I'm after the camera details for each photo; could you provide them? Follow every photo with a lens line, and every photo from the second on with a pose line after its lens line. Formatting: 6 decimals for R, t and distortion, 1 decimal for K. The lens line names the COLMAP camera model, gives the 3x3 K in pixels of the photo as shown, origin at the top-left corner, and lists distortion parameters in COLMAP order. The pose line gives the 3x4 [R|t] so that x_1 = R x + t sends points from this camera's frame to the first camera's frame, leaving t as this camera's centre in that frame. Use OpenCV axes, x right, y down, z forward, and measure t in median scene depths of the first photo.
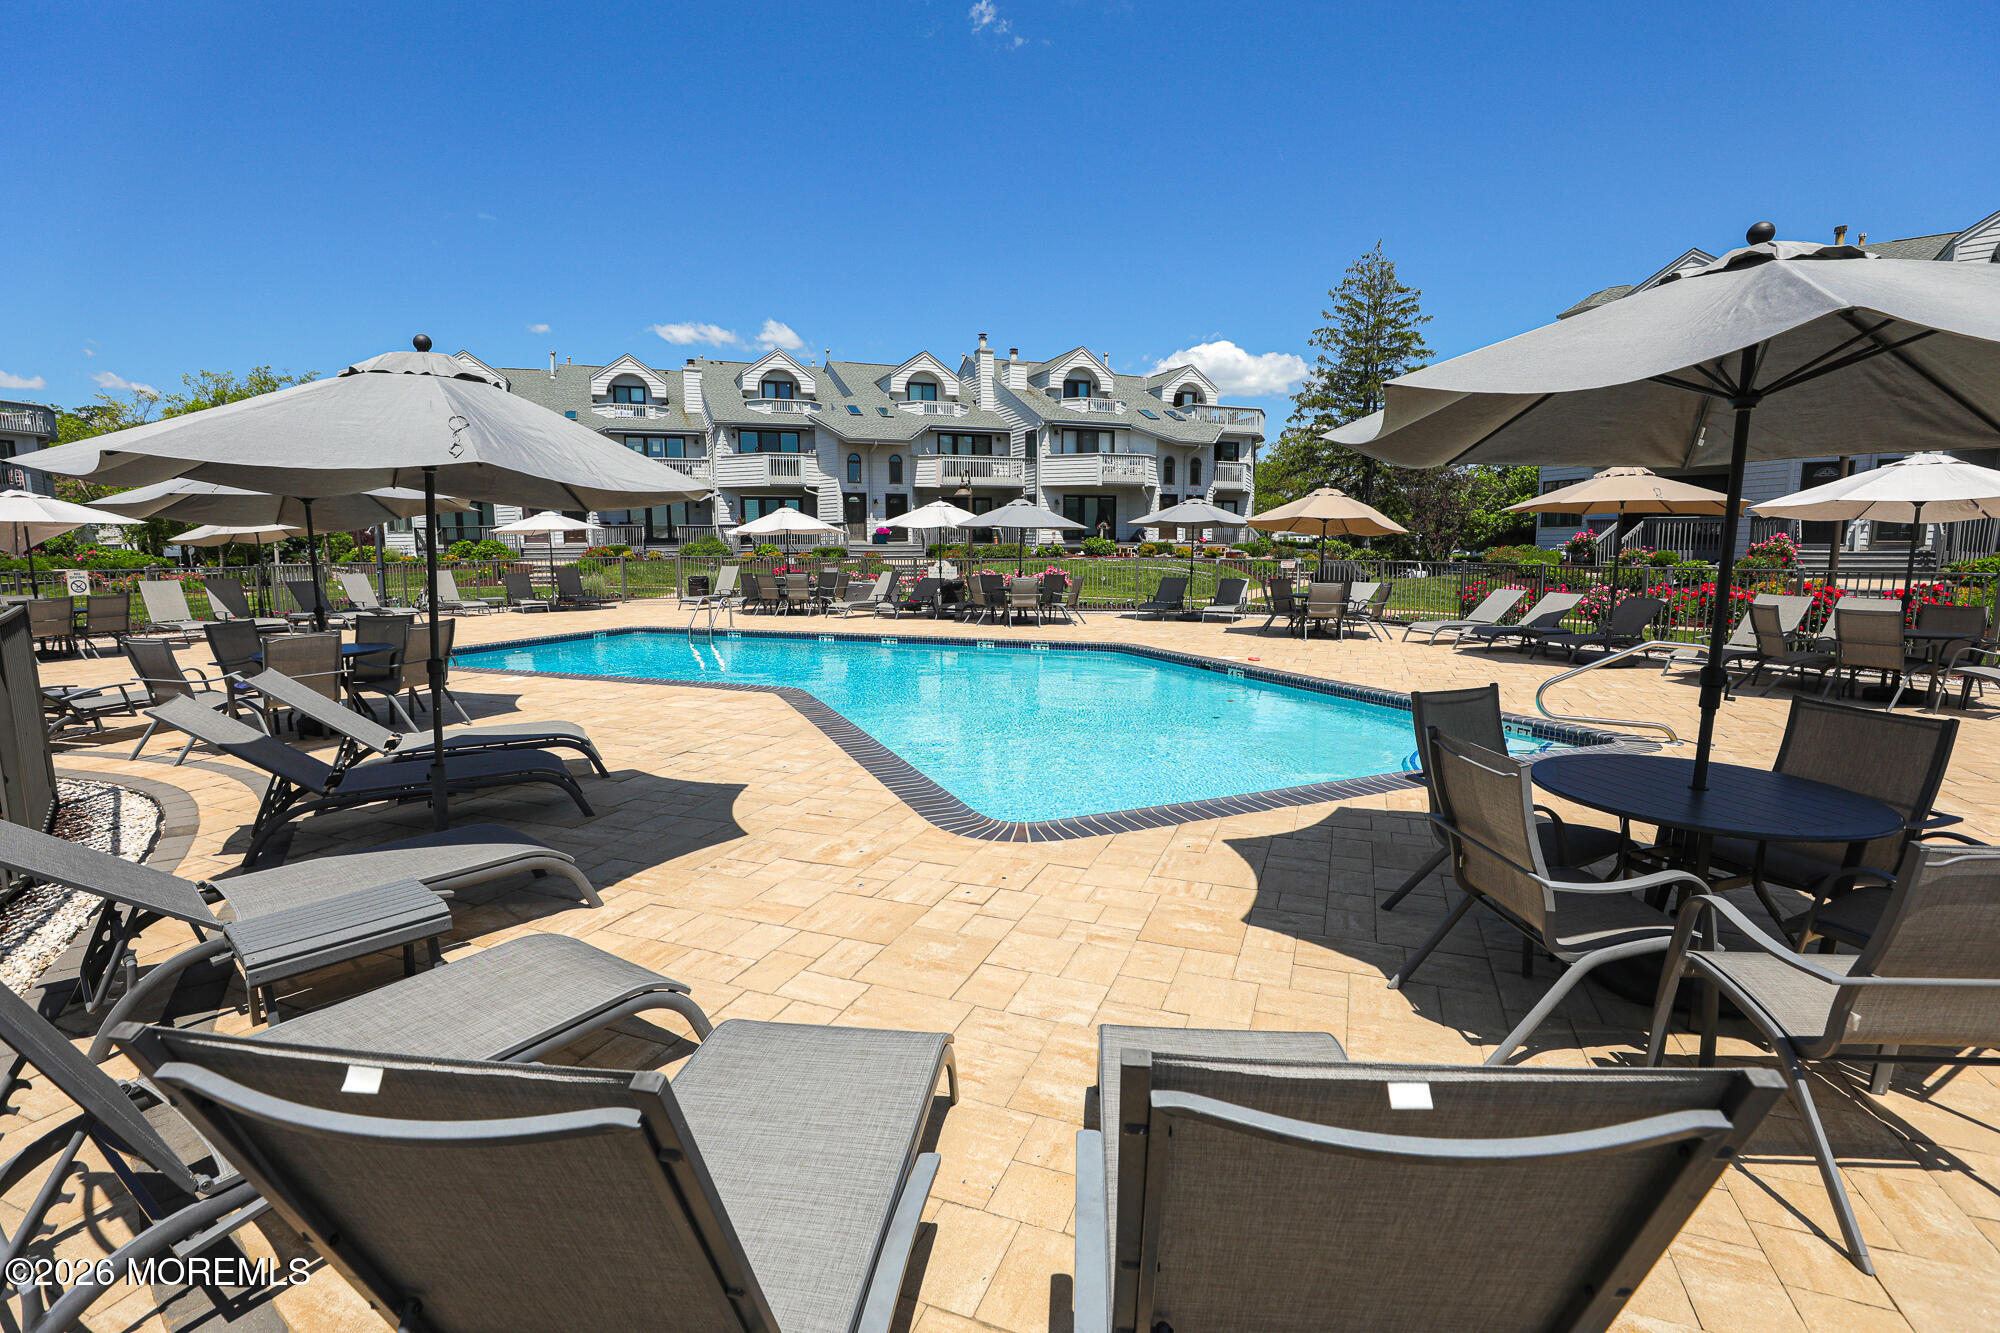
lens RADIAL K [[931.8, 0, 1000.0], [0, 931.8, 666.5], [0, 0, 1]] dist [-0.041125, -0.000185]
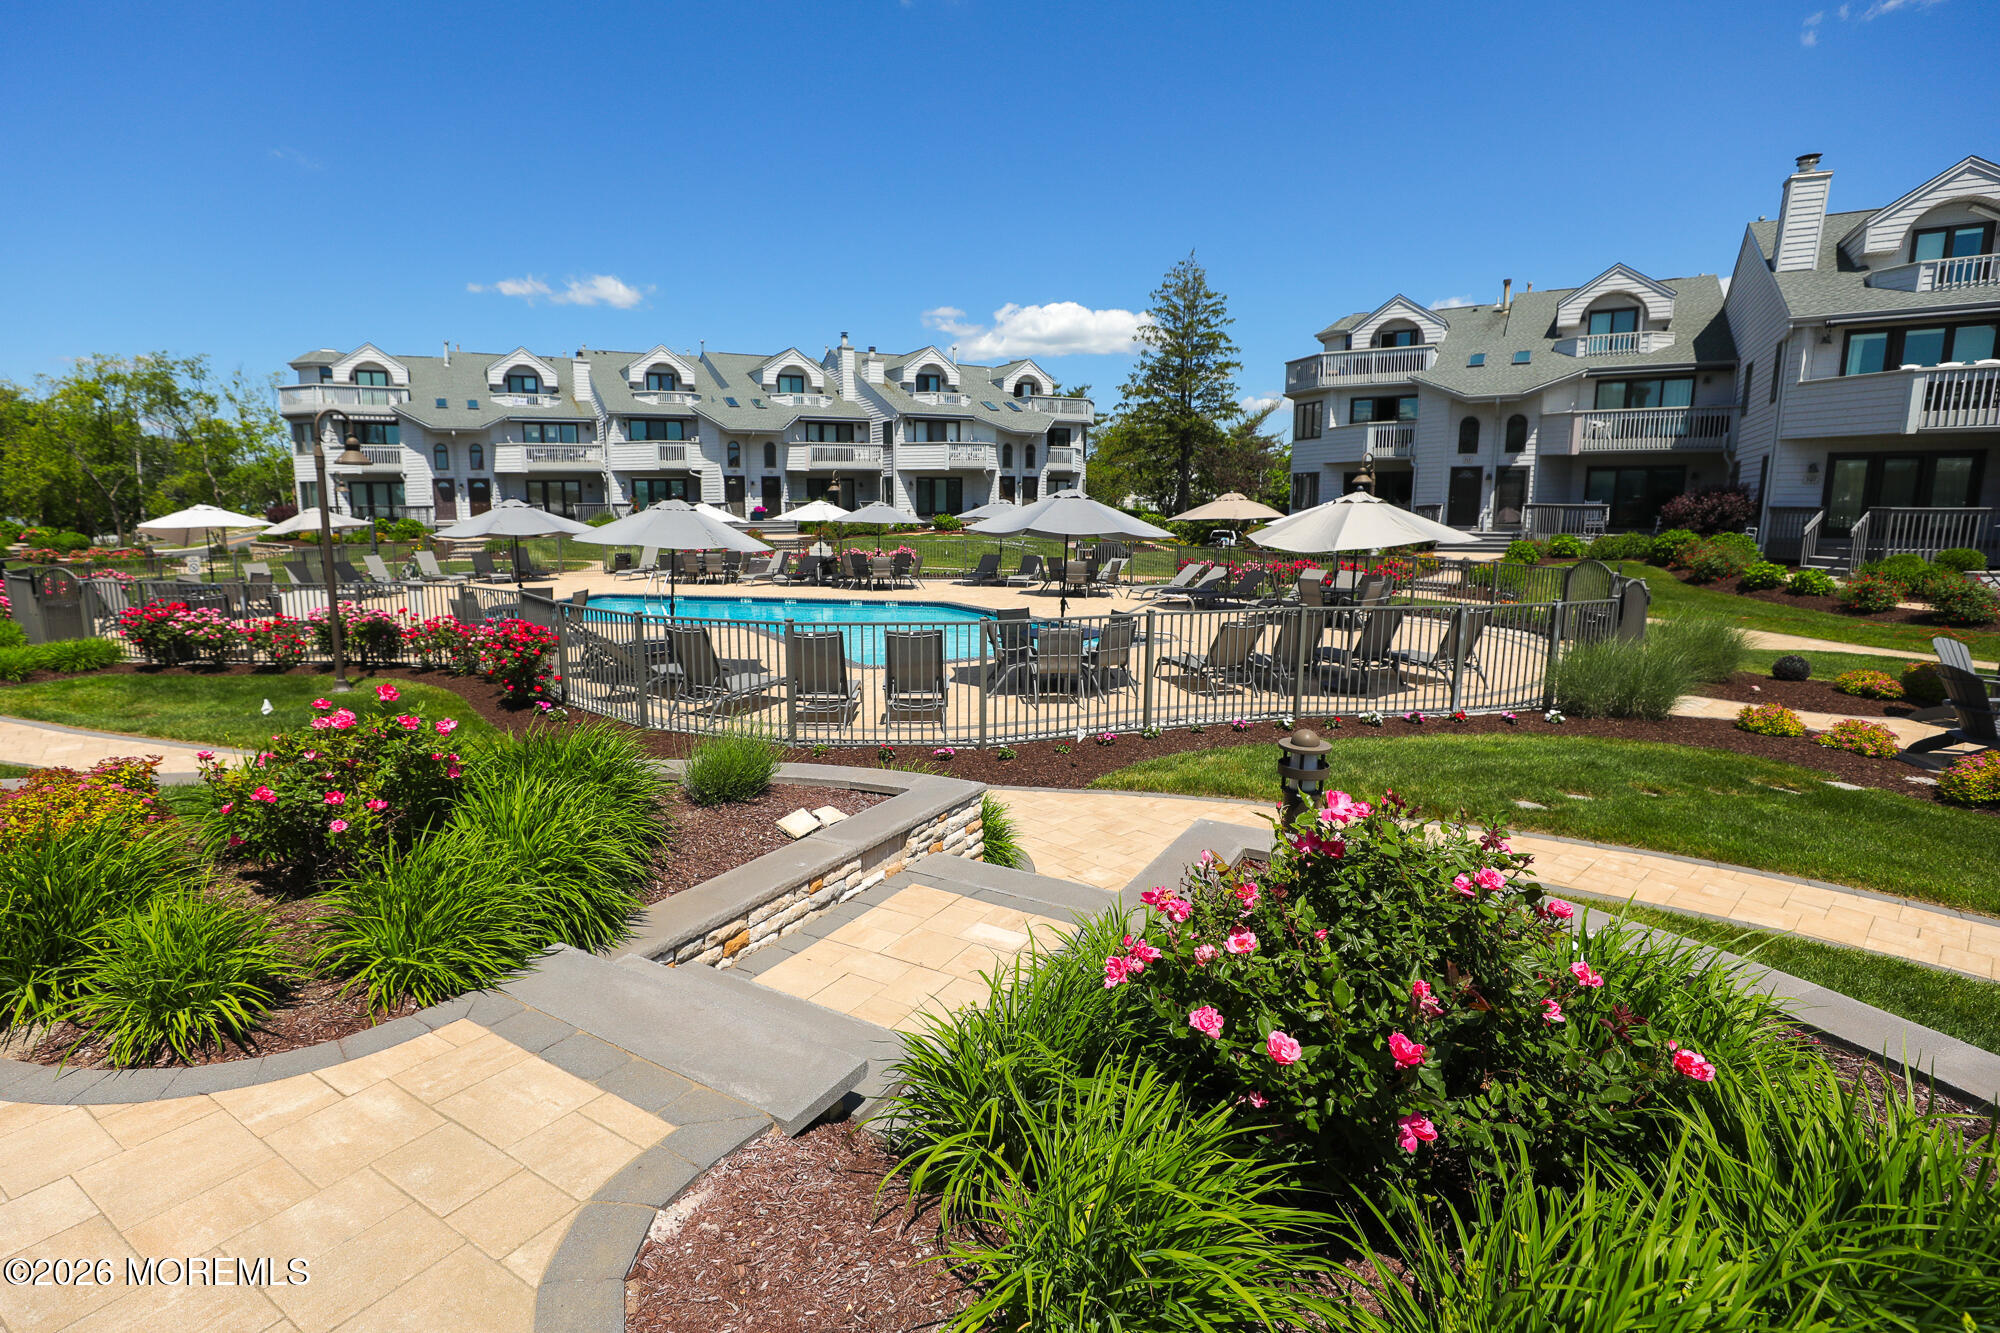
lens RADIAL K [[941.0, 0, 933.5], [0, 941.0, 662.0], [0, 0, 1]] dist [-0.032505, -0.000012]
pose [[0.997055, -0.013821, 0.075435, -0.002042], [0.011455, 0.999432, 0.031707, 0.008114], [-0.075830, -0.030749, 0.996647, -0.170957]]
